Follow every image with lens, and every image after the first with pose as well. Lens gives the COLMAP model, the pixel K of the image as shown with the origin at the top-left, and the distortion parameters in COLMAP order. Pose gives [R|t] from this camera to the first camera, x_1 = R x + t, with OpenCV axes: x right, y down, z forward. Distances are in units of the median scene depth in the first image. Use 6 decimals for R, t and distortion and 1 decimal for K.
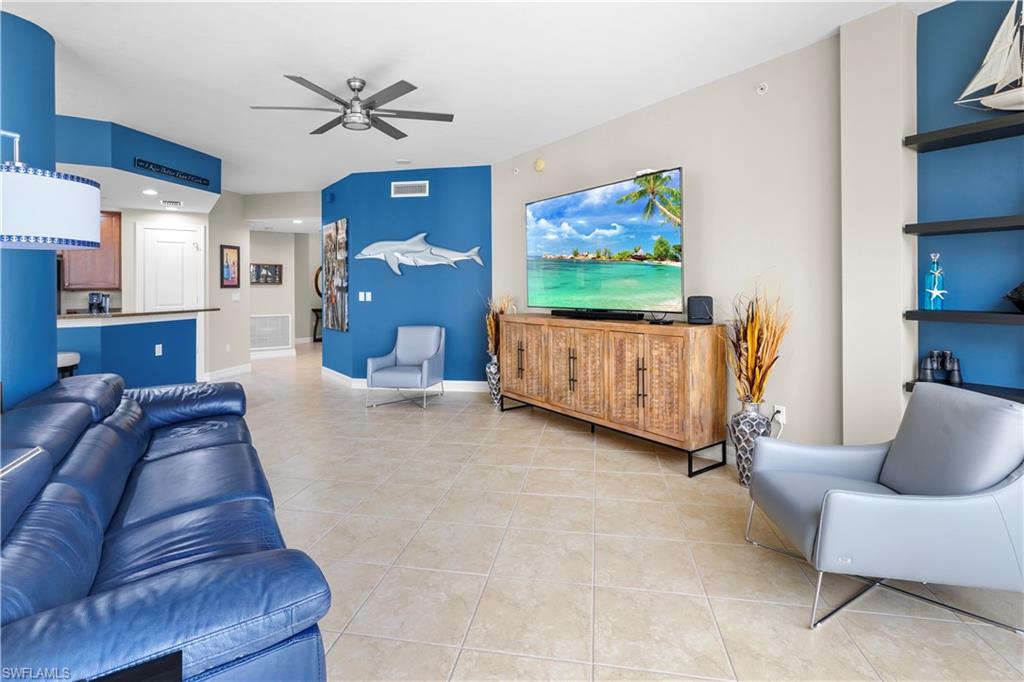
lens RADIAL K [[504.1, 0, 502.7], [0, 504.1, 286.1], [0, 0, 1]] dist [0.000575, 0.000442]
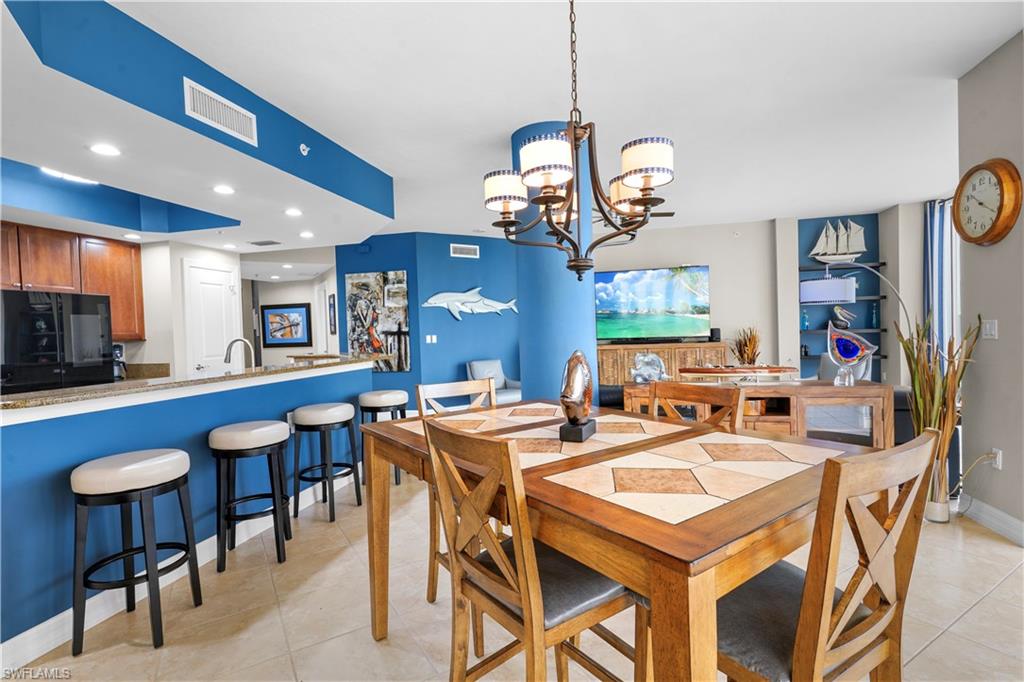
lens RADIAL K [[490.5, 0, 507.3], [0, 490.5, 340.9], [0, 0, 1]] dist [-0.003735, -0.000138]
pose [[0.742749, -0.029519, 0.668918, -0.913930], [0.024036, 0.999559, 0.017421, 0.009270], [-0.669138, 0.003139, 0.743132, 0.035790]]
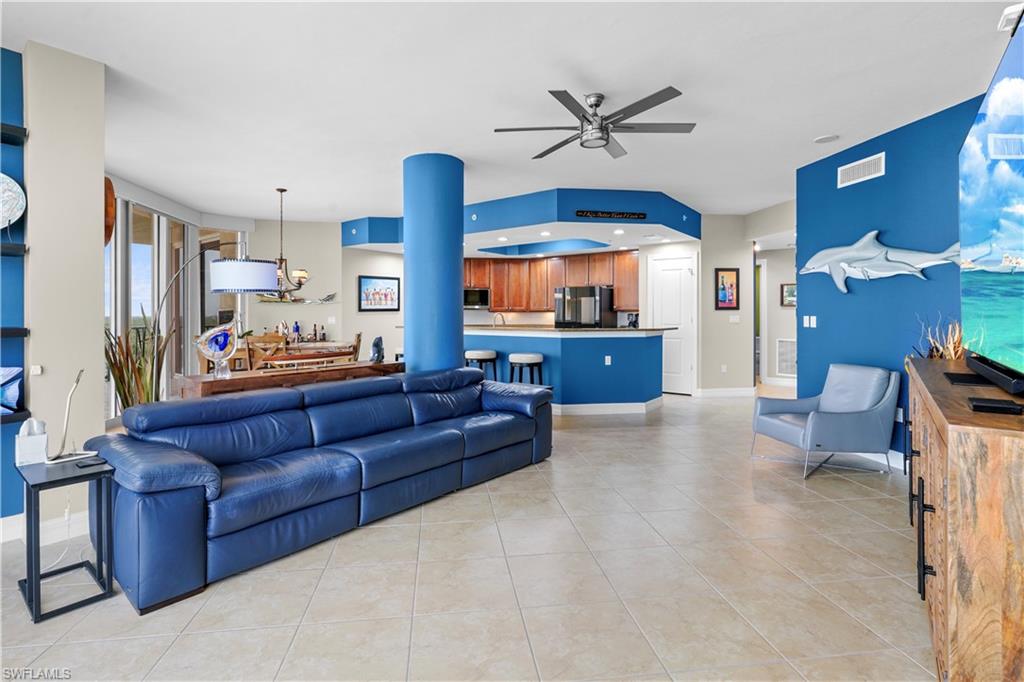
lens RADIAL K [[500.5, 0, 504.3], [0, 500.5, 310.7], [0, 0, 1]] dist [-0.003250, -0.000047]
pose [[0.318370, 0.005035, -0.947953, 0.319911], [0.002107, 0.999980, 0.006019, -0.002159], [0.947964, -0.003913, 0.318353, 0.301396]]
